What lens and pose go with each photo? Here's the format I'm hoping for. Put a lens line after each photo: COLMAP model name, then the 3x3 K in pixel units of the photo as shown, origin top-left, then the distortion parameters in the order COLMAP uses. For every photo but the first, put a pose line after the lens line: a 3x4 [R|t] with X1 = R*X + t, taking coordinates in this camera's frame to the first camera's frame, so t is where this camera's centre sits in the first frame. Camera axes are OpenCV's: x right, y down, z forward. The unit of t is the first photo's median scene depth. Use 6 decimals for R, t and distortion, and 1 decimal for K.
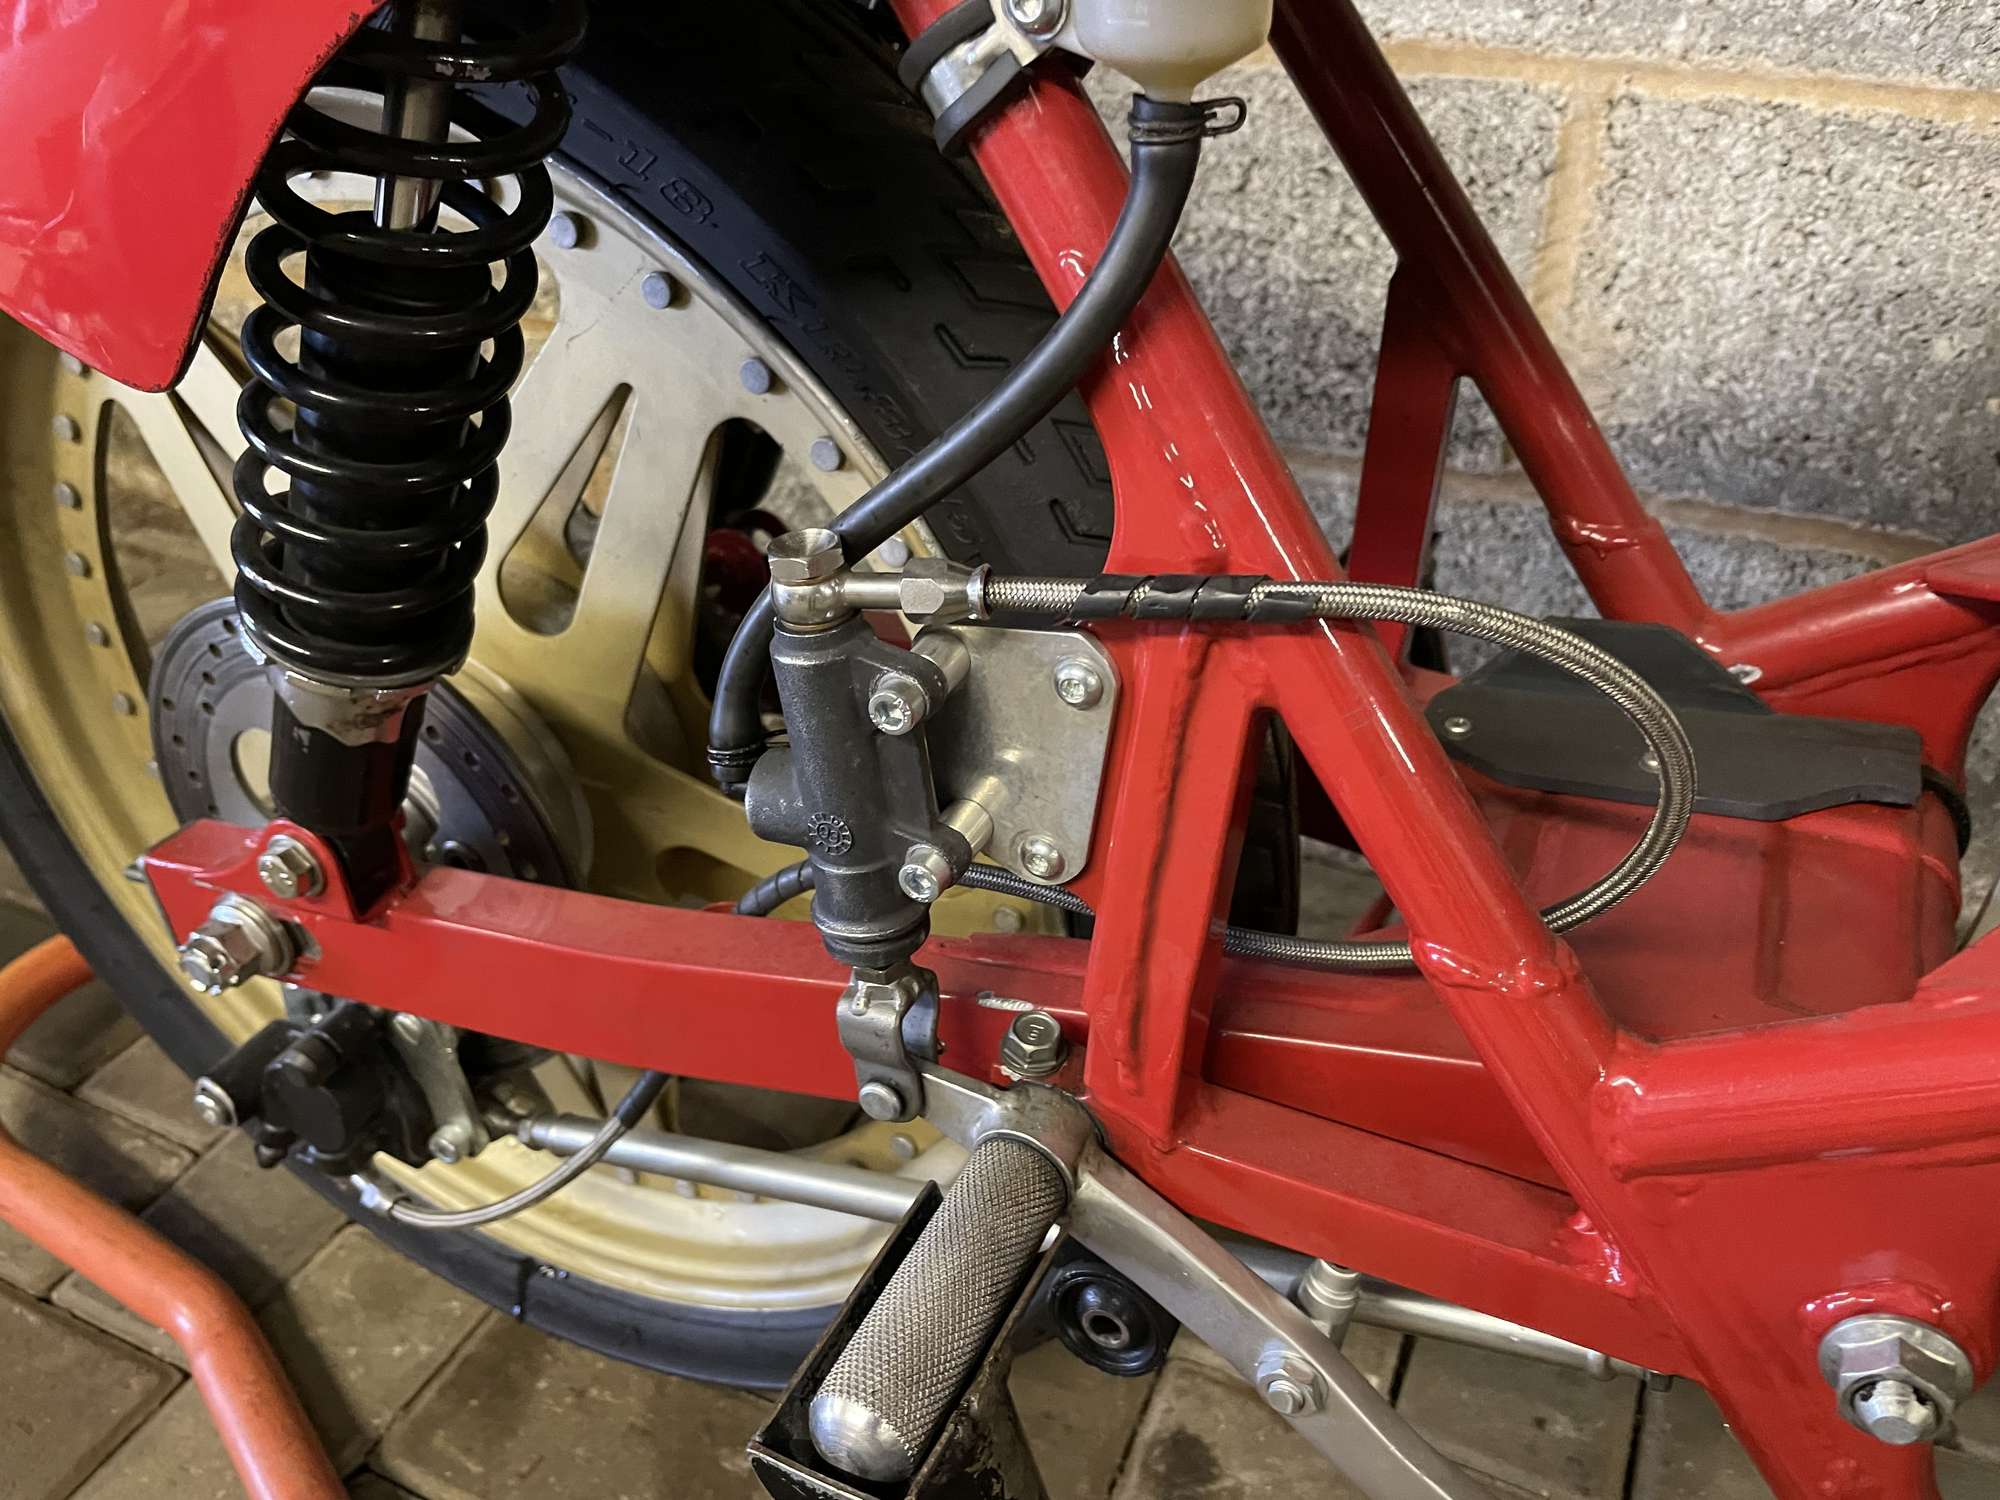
lens RADIAL K [[1545.1, 0, 973.4], [0, 1545.1, 758.5], [0, 0, 1]] dist [0.072367, -0.108210]
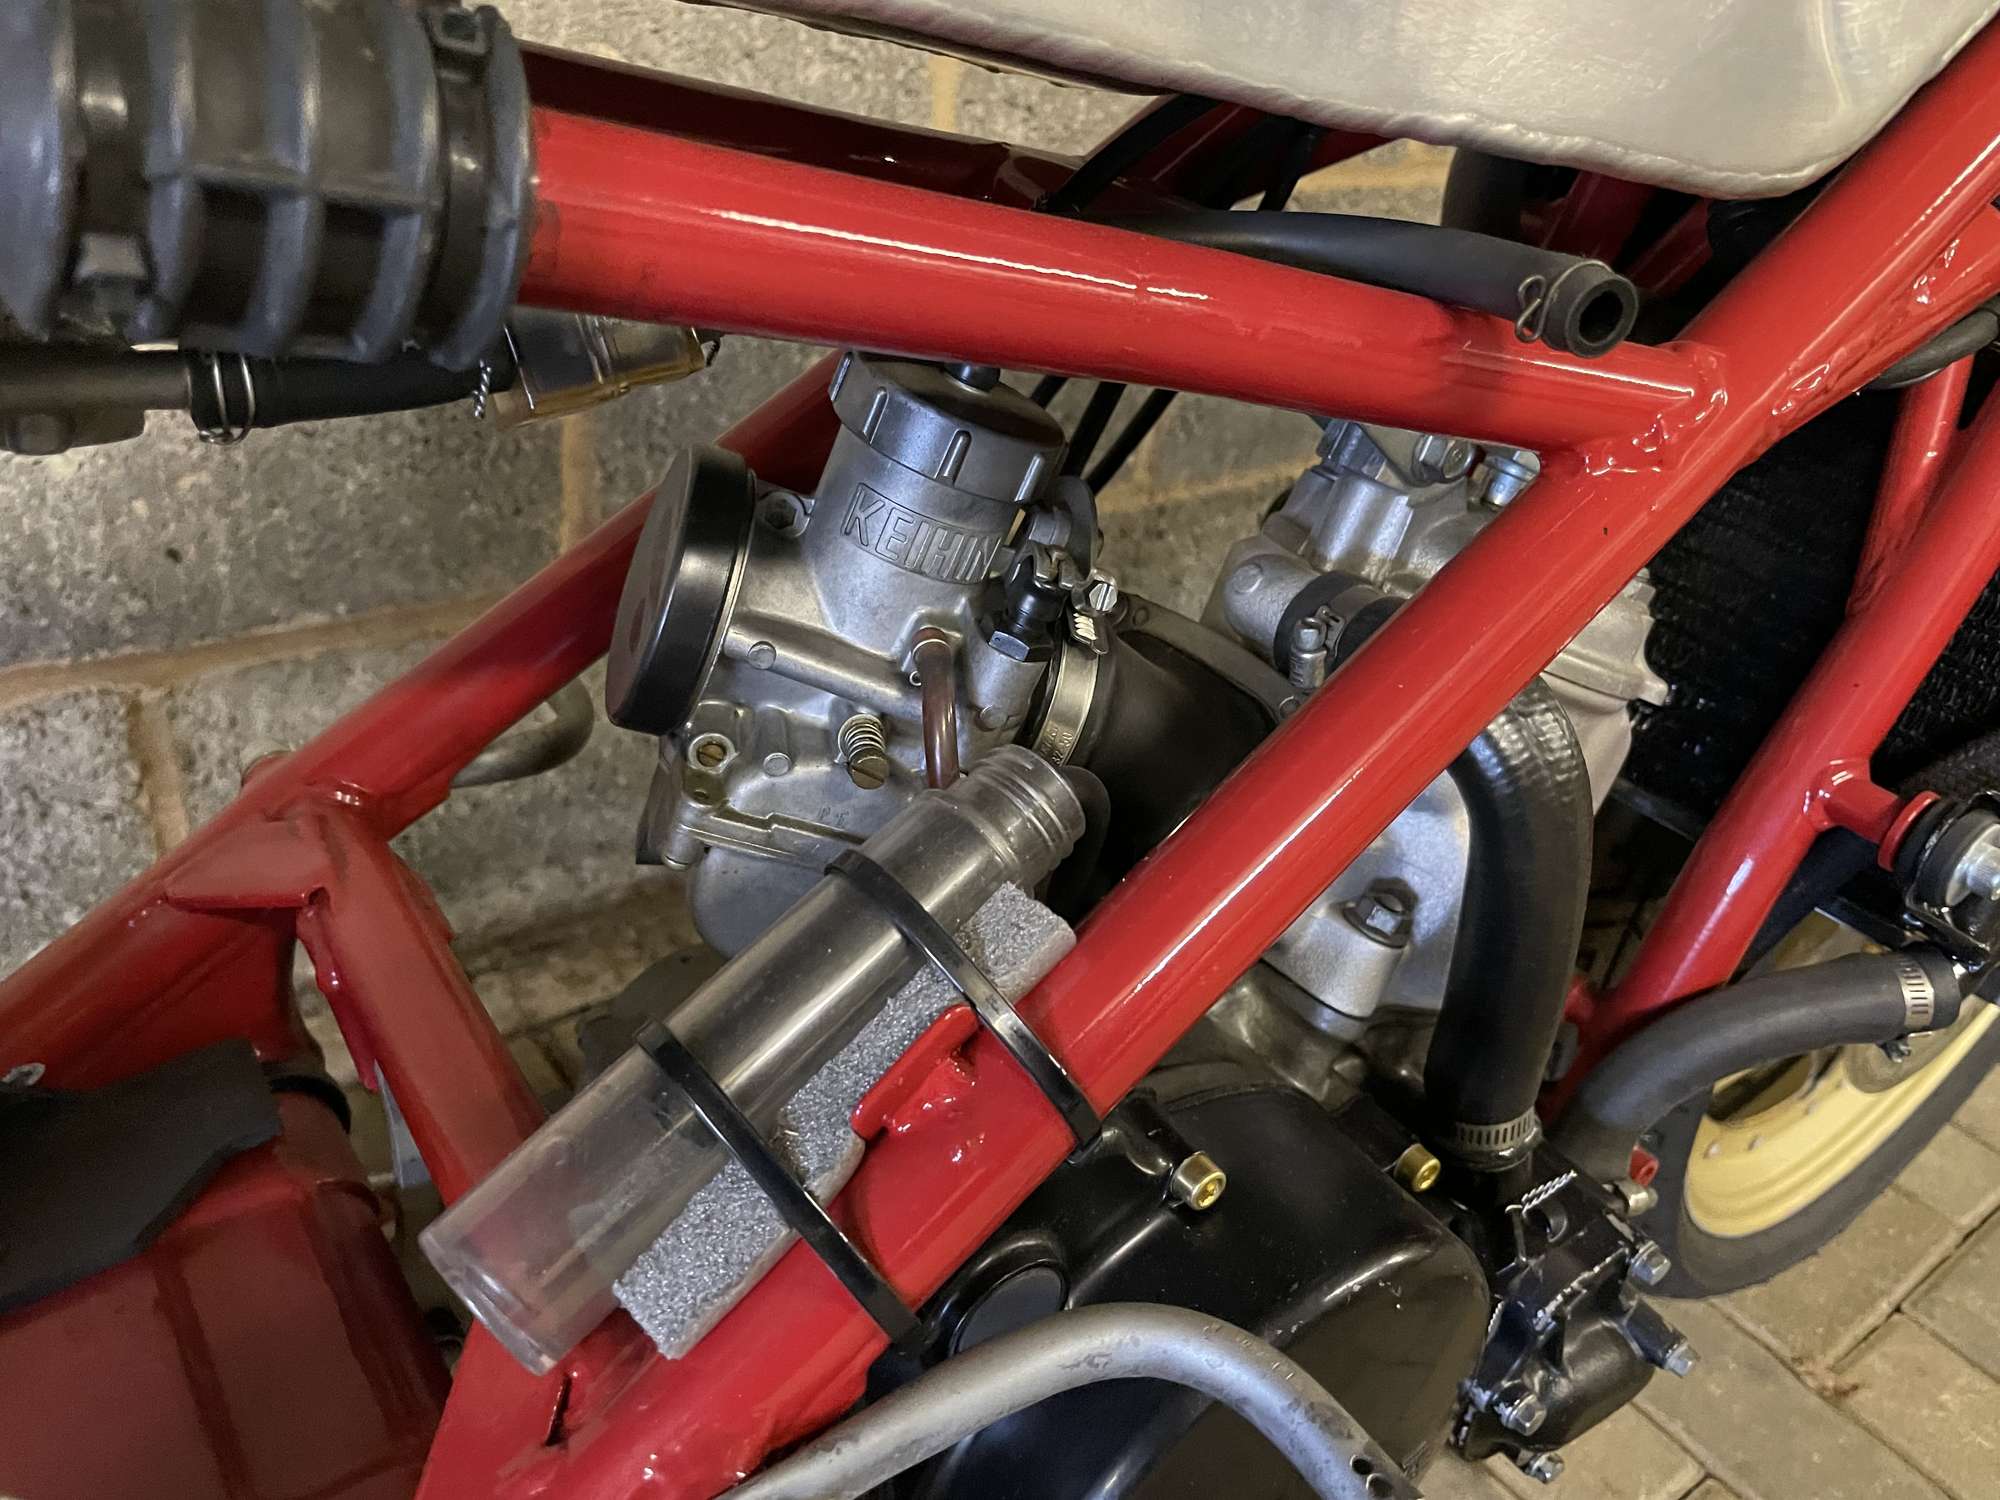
lens RADIAL K [[1545.1, 0, 994.2], [0, 1545.1, 749.1], [0, 0, 1]] dist [0.072367, -0.108210]
pose [[0.474874, -0.389518, 0.789158, 0.079863], [0.373881, 0.901063, 0.219770, -0.095034], [-0.796686, 0.190689, 0.573524, 0.056679]]
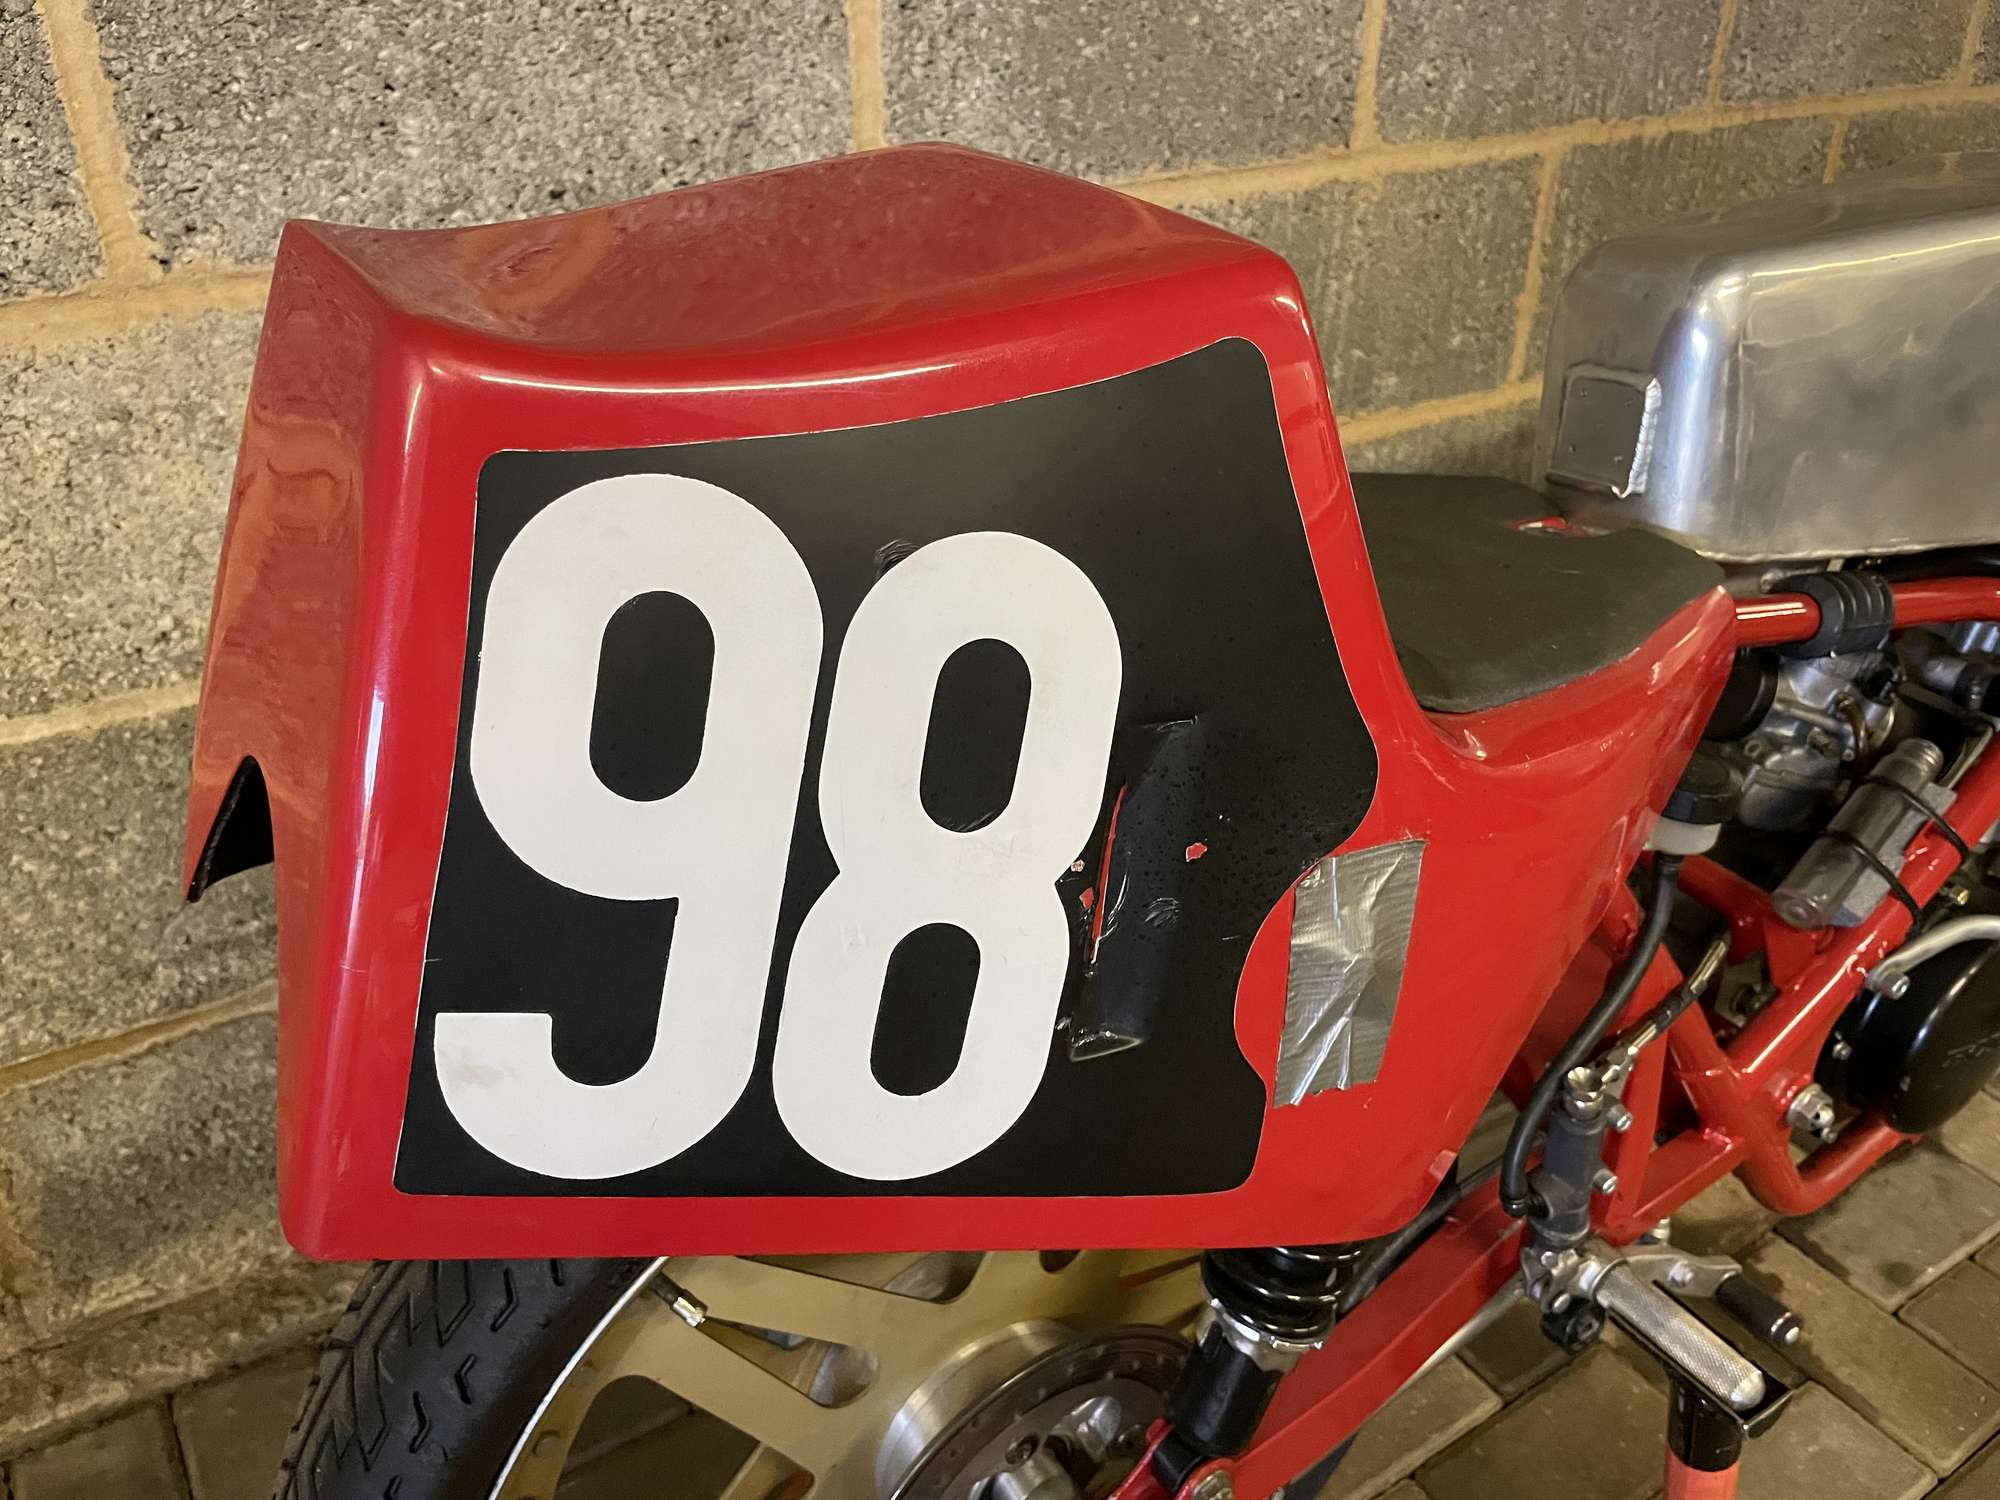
lens RADIAL K [[1545.1, 0, 1014.4], [0, 1545.1, 762.2], [0, 0, 1]] dist [0.072367, -0.108210]
pose [[0.526543, -0.422813, 0.737551, -0.642383], [0.450222, 0.874594, 0.179959, -0.419136], [-0.721147, 0.237305, 0.650871, 0.014695]]
